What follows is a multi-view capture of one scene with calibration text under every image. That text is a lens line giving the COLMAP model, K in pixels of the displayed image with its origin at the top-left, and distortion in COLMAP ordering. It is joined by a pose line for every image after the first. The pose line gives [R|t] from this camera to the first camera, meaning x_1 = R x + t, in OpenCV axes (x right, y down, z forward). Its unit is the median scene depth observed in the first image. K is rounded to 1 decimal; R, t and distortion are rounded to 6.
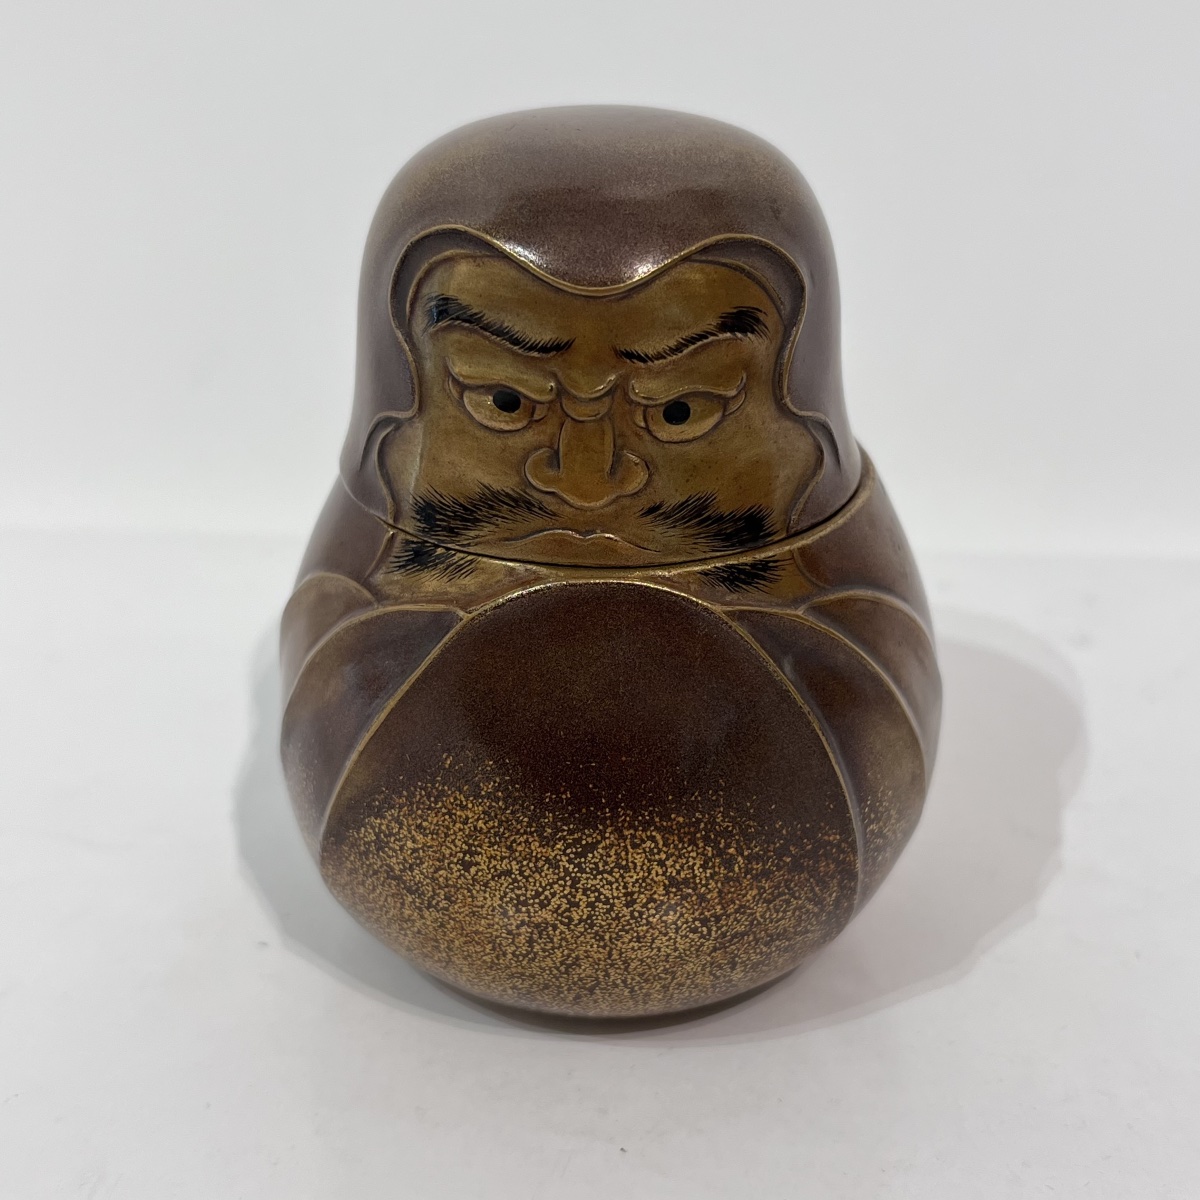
lens RADIAL K [[1636.1, 0, 593.0], [0, 1636.1, 598.7], [0, 0, 1]] dist [0.079436, 0.000000]
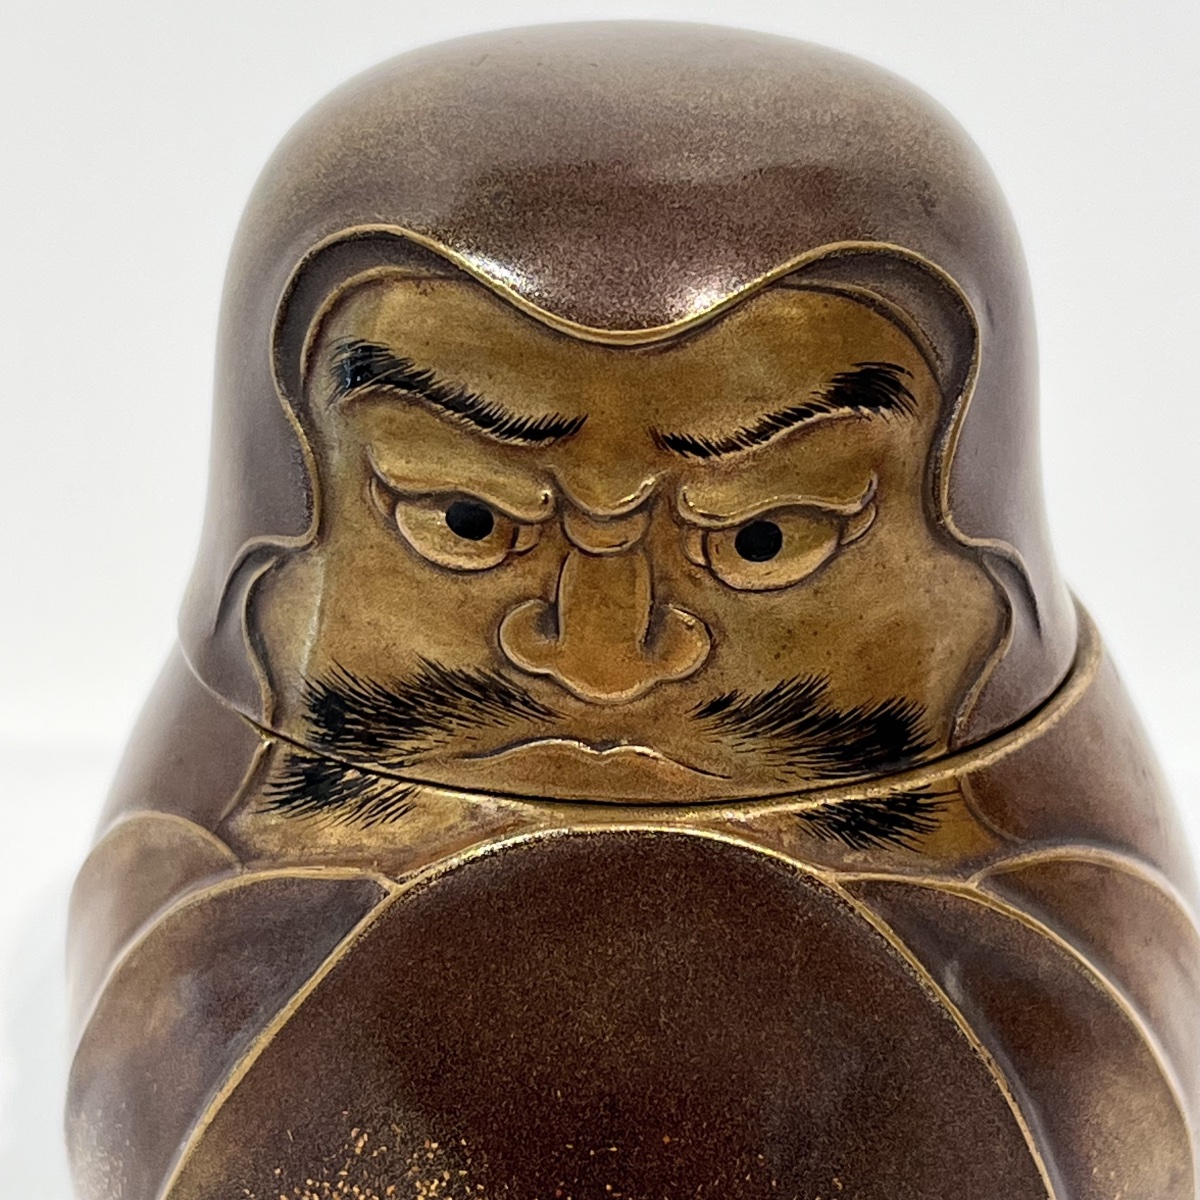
lens RADIAL K [[3250.8, 0, 604.7], [0, 3250.8, 602.9], [0, 0, 1]] dist [0.119001, 0.000000]
pose [[0.999969, 0.005590, 0.005622, -0.010311], [-0.005136, 0.996955, -0.077810, -0.000670], [-0.006040, 0.077779, 0.996952, -0.154459]]
